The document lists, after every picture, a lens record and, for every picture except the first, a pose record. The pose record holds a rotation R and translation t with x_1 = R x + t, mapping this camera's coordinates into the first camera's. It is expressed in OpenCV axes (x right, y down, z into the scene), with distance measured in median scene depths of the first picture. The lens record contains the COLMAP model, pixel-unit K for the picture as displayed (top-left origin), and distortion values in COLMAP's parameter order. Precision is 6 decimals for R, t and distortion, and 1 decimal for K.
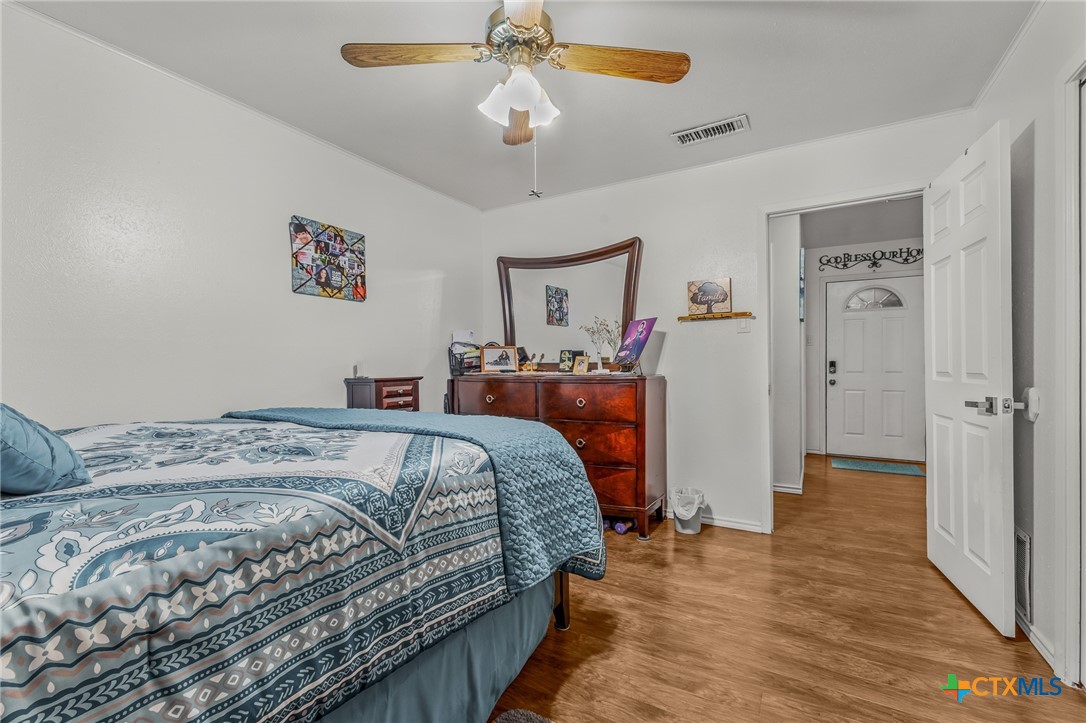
lens RADIAL K [[472.9, 0, 538.4], [0, 472.9, 359.8], [0, 0, 1]] dist [0.001144, -0.000226]
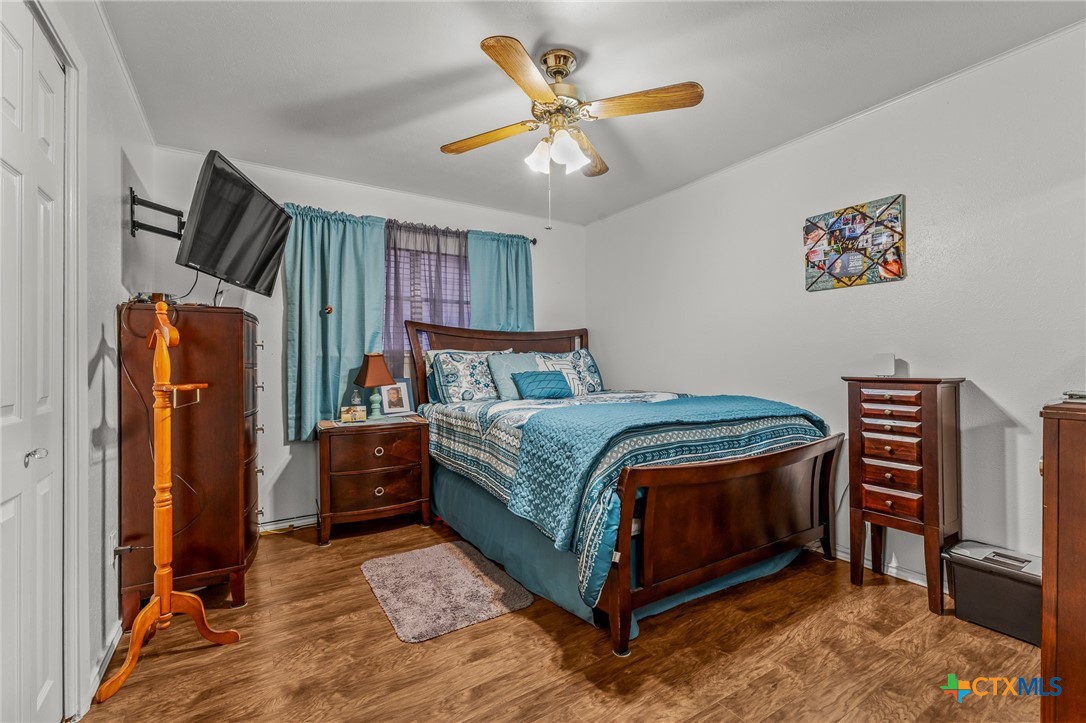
lens RADIAL K [[465.0, 0, 541.6], [0, 465.0, 356.8], [0, 0, 1]] dist [0.002956, 0.000158]
pose [[-0.452335, -0.000936, -0.891847, 0.644804], [0.019303, 0.999755, -0.010840, 0.001478], [0.891639, -0.022119, -0.452206, 0.898027]]
